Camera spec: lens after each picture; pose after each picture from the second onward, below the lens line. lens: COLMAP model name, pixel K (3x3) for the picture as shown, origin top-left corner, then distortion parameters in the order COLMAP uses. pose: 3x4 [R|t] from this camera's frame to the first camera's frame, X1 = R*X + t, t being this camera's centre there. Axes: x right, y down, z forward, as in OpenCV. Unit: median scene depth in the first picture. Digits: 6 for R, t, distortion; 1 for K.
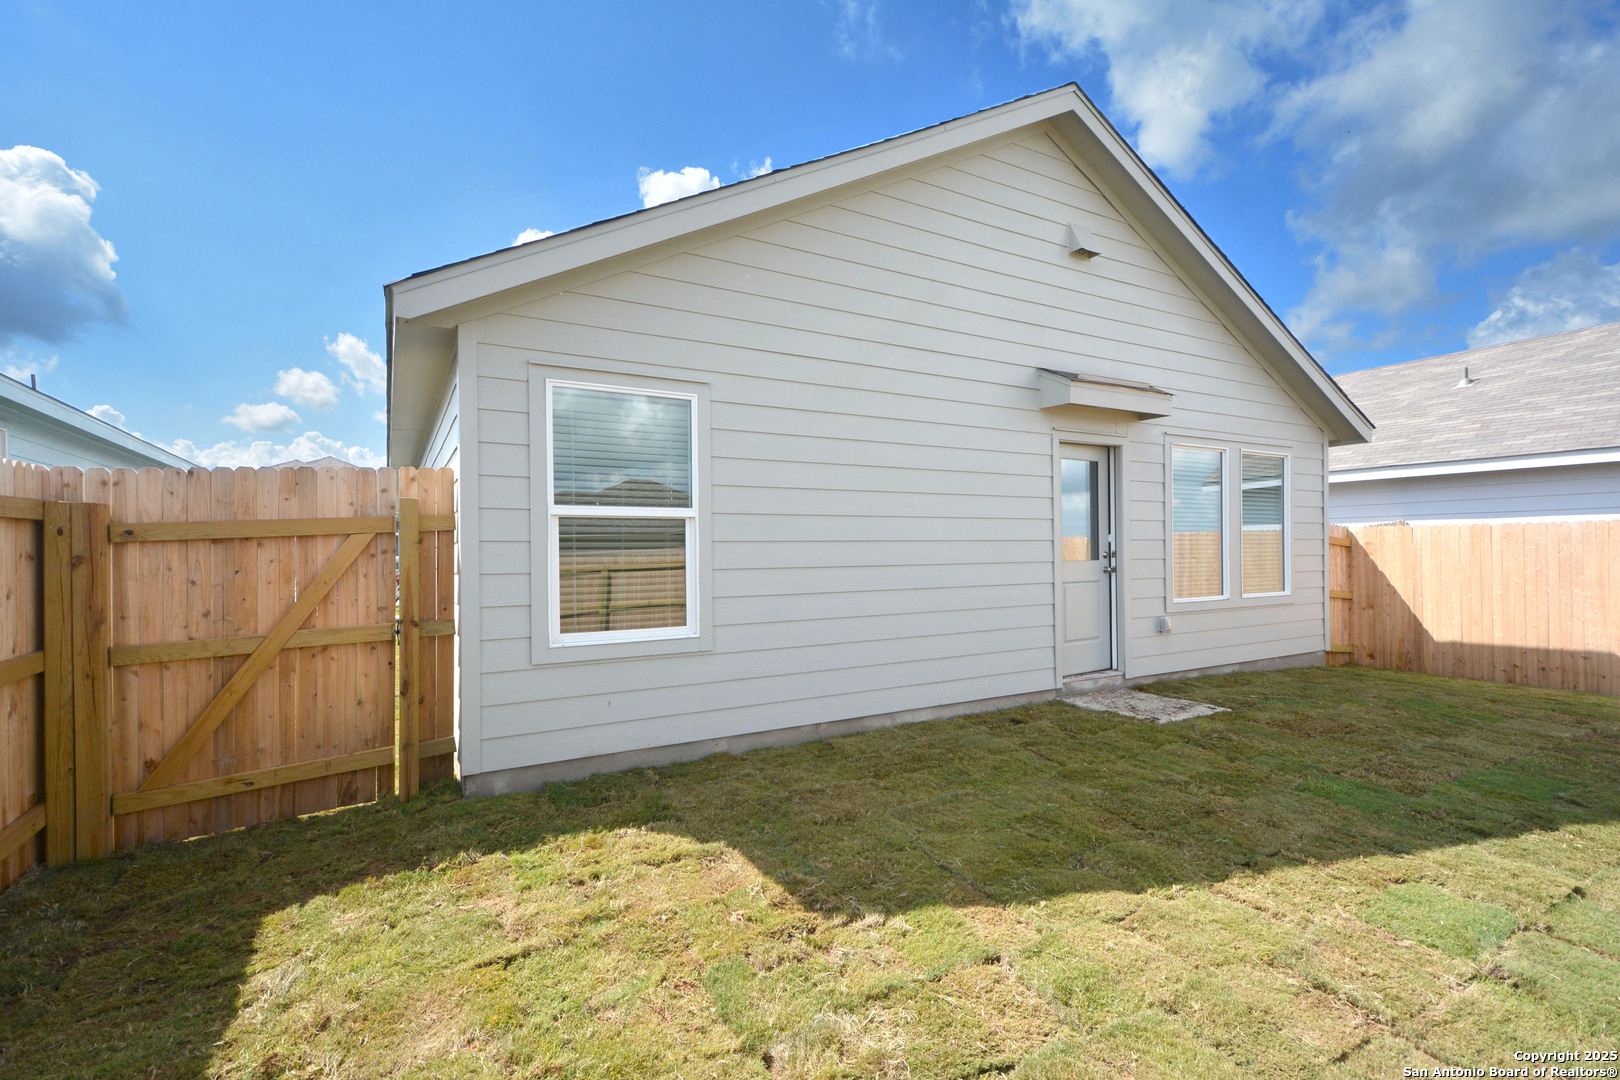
lens RADIAL K [[726.3, 0, 805.9], [0, 726.3, 547.9], [0, 0, 1]] dist [0.012574, -0.001951]
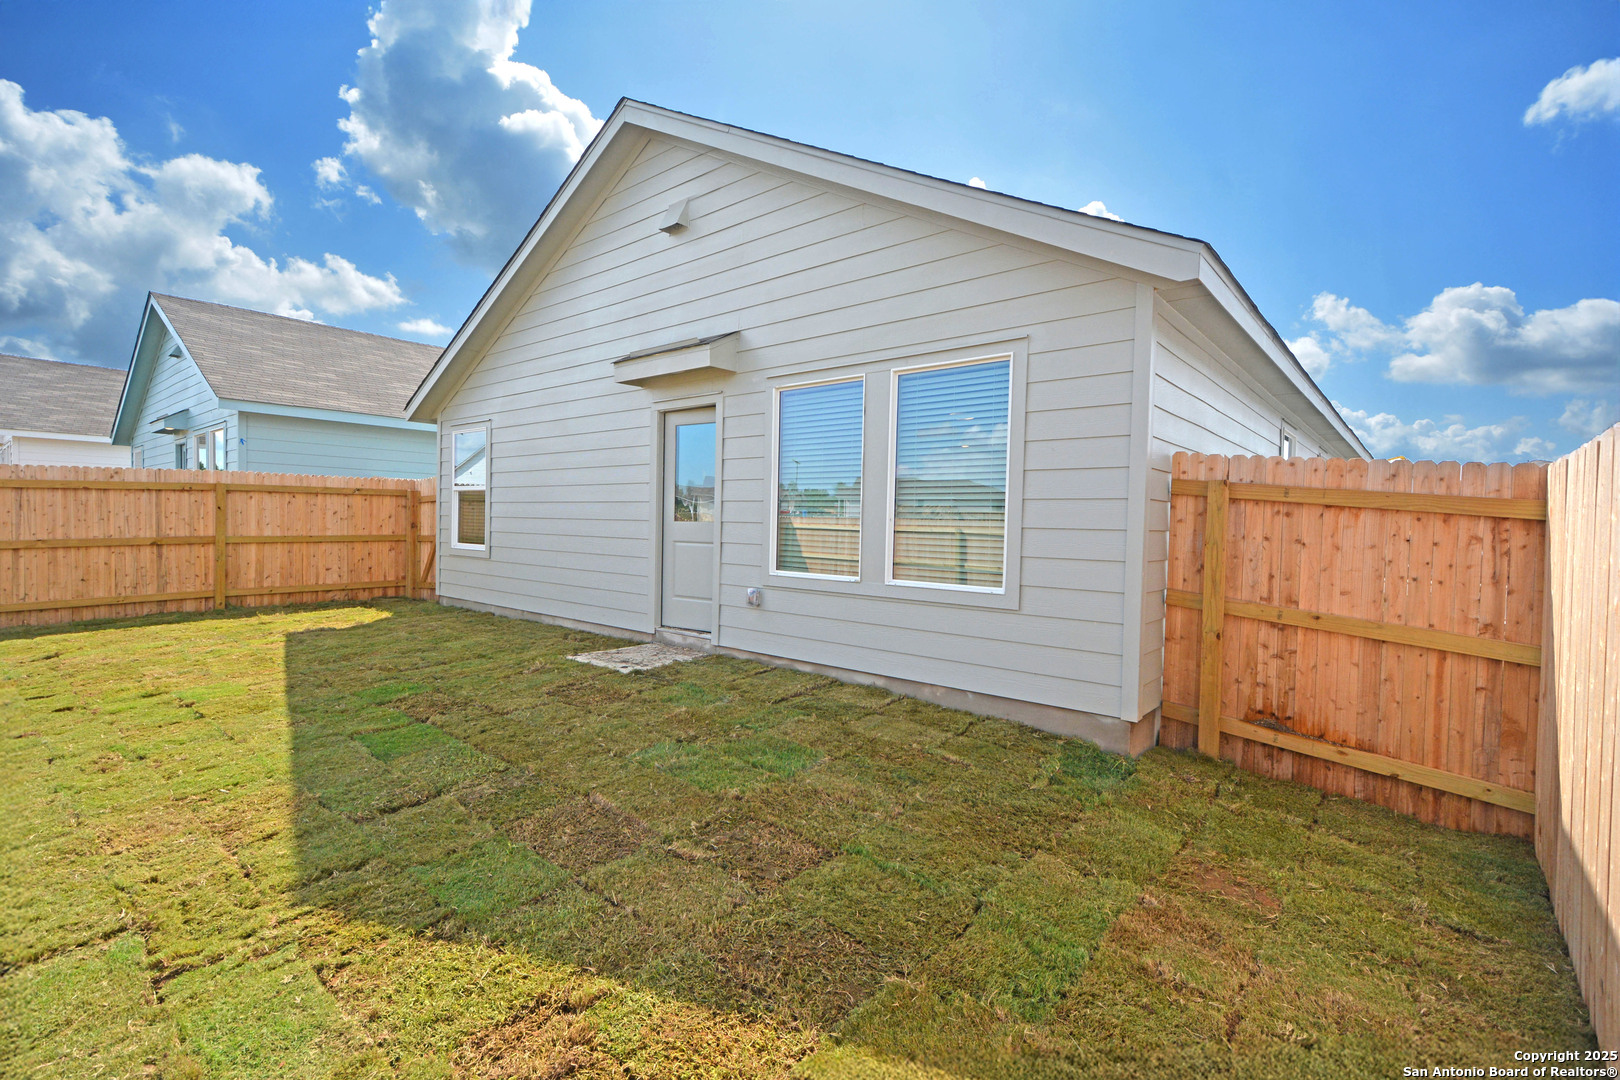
lens RADIAL K [[726.3, 0, 803.1], [0, 726.3, 527.7], [0, 0, 1]] dist [0.012574, -0.001951]
pose [[0.341482, 0.024451, -0.939570, 1.005079], [-0.016085, 0.999667, 0.020169, 0.003164], [0.939751, 0.008226, 0.341762, 0.566883]]
